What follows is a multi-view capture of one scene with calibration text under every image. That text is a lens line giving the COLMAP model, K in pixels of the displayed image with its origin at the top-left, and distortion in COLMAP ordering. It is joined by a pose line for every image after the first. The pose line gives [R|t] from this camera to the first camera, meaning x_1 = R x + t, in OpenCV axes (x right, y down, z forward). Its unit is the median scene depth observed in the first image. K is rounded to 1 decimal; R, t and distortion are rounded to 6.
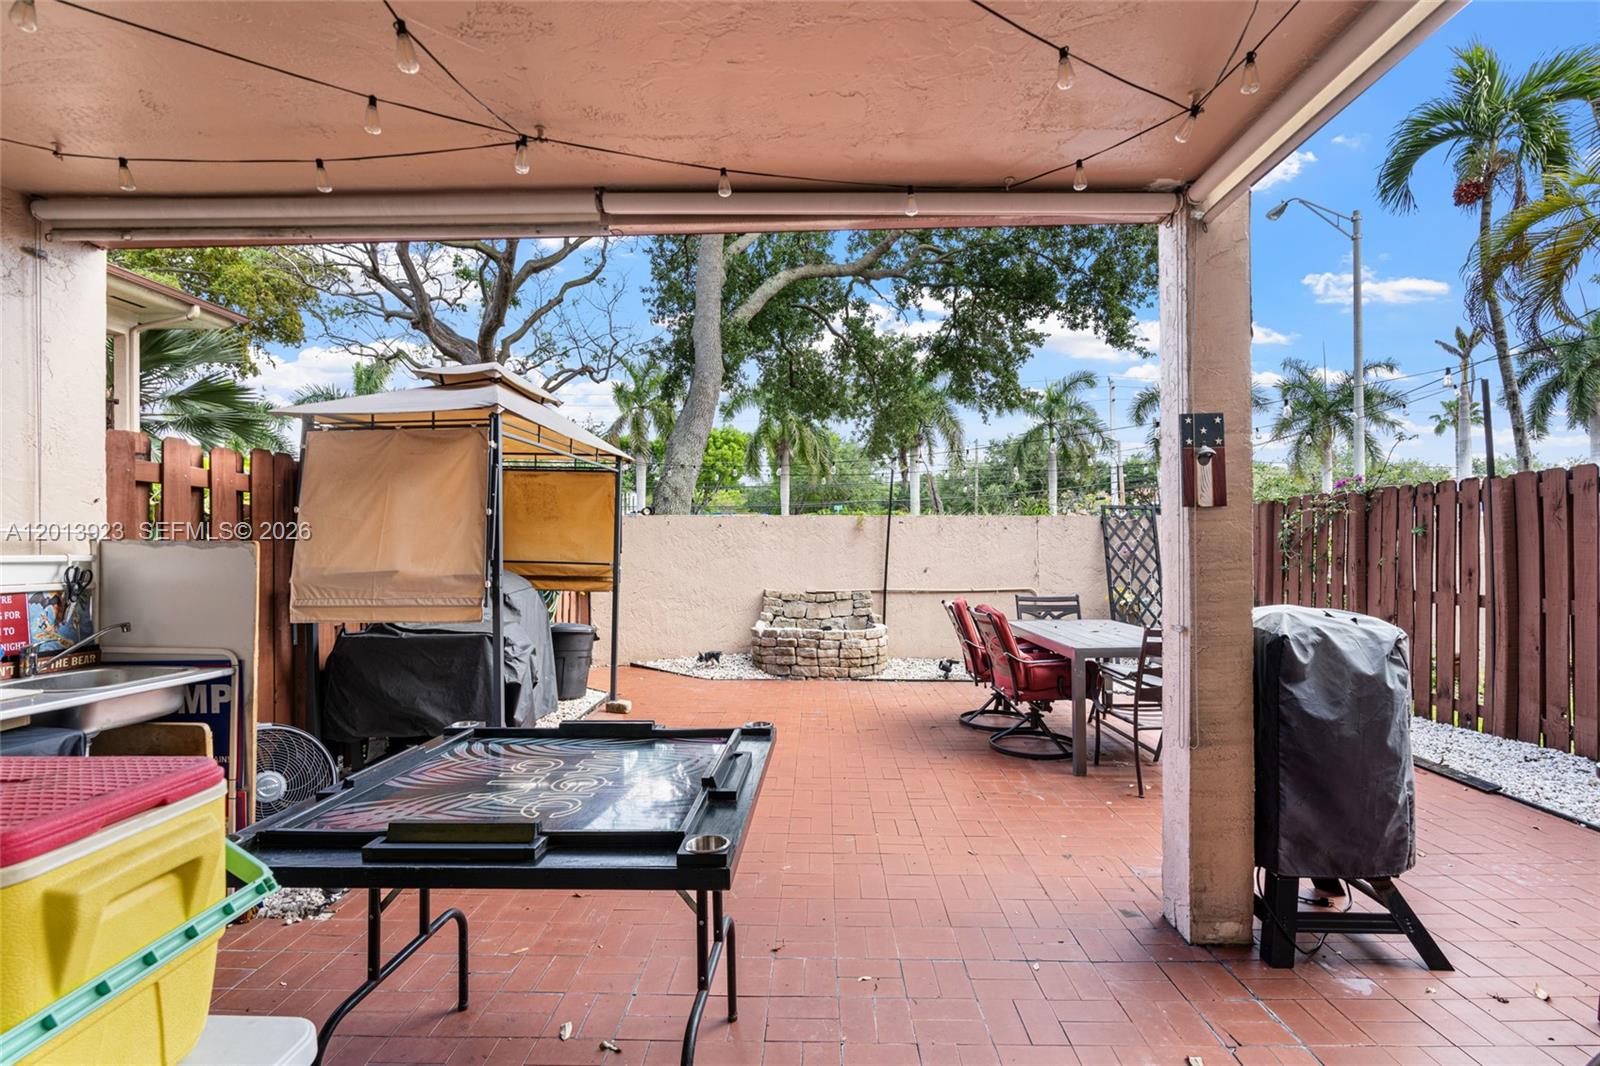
lens RADIAL K [[747.3, 0, 791.5], [0, 747.3, 524.5], [0, 0, 1]] dist [-0.003331, 0.000003]
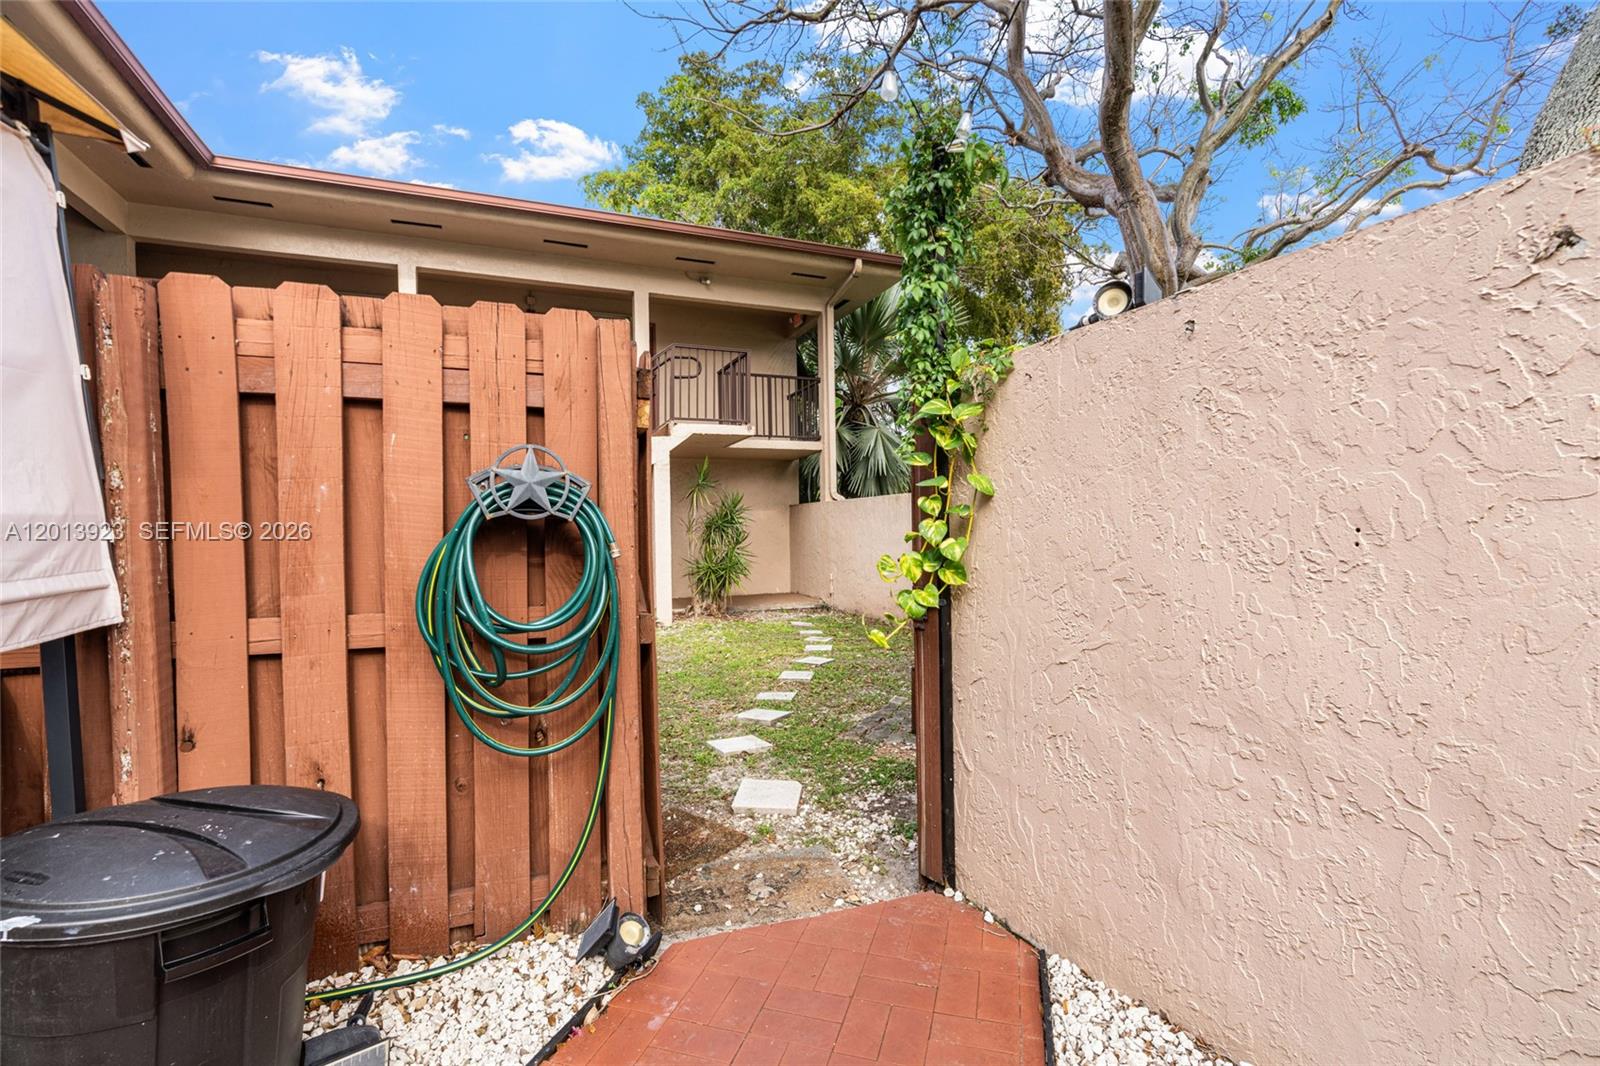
lens RADIAL K [[724.4, 0, 802.7], [0, 724.4, 529.6], [0, 0, 1]] dist [-0.000124, 0.000006]
pose [[0.422257, -0.008300, -0.906438, -0.039277], [0.033663, 0.999412, 0.006531, 0.045855], [0.905851, -0.033271, 0.422288, 0.846994]]
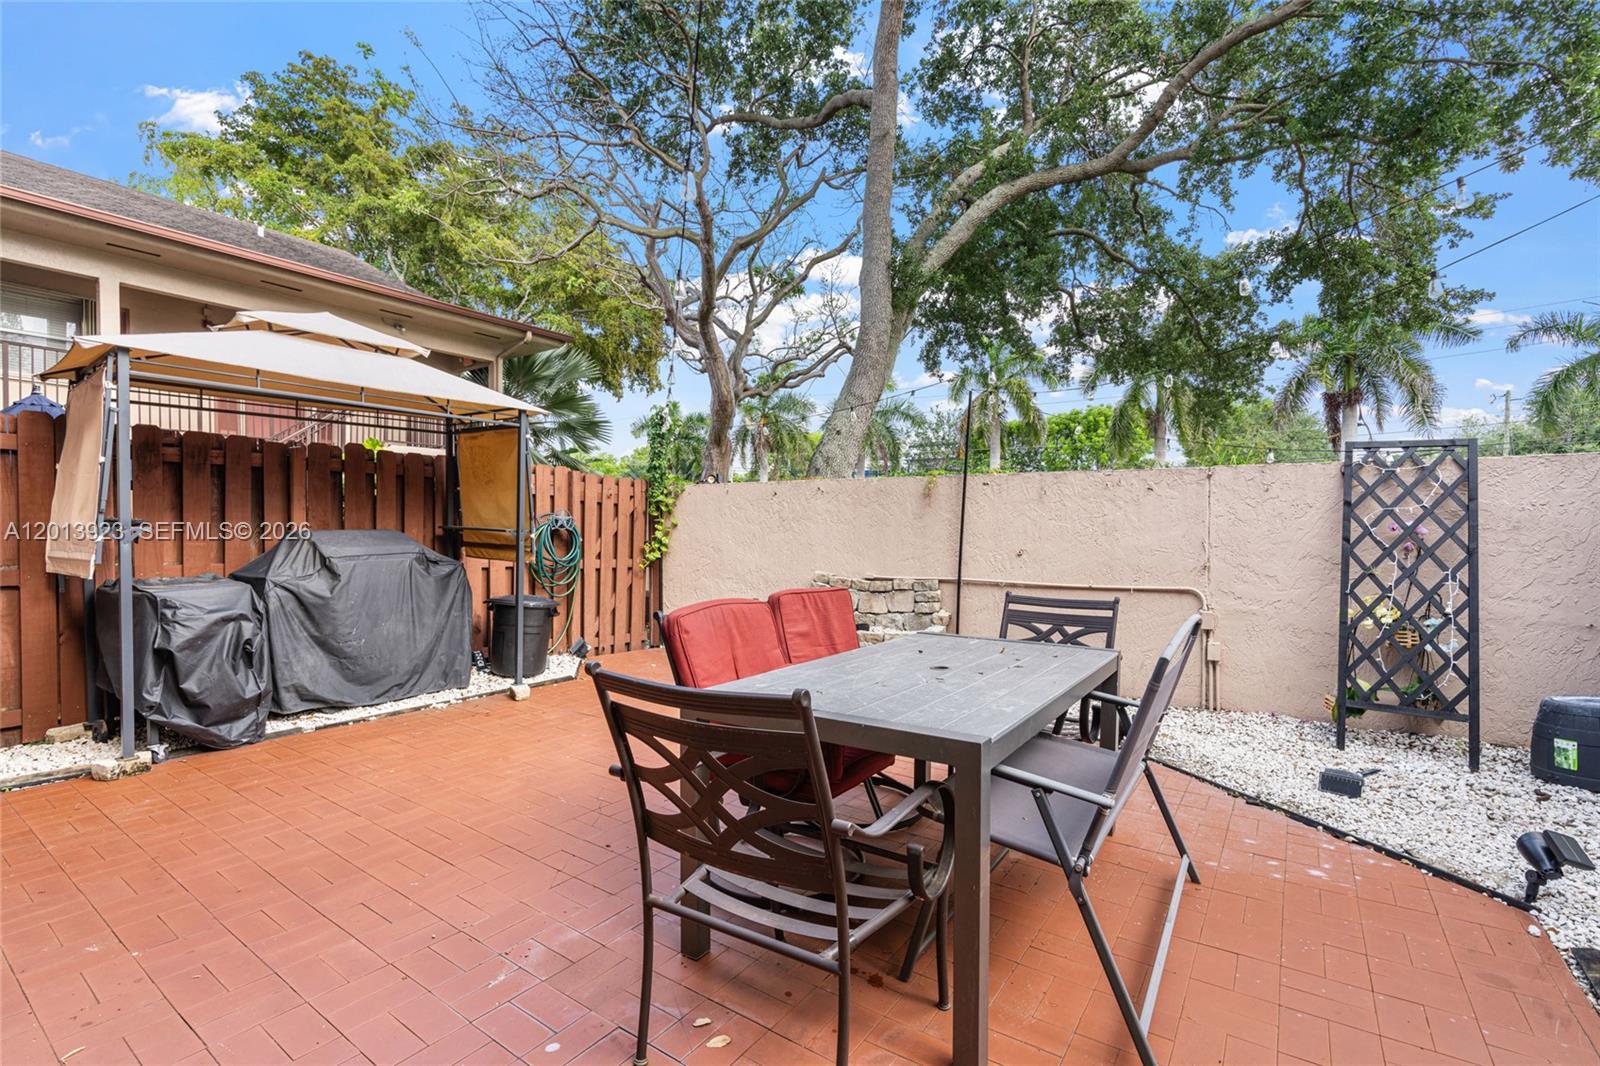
lens RADIAL K [[718.4, 0, 800.0], [0, 718.4, 533.0], [0, 0, 1]] dist [0.002109, 0.000446]
pose [[0.840271, 0.010908, -0.542057, 0.369728], [0.002339, 0.999715, 0.023743, 0.026673], [0.542162, -0.021219, 0.840006, 0.346804]]
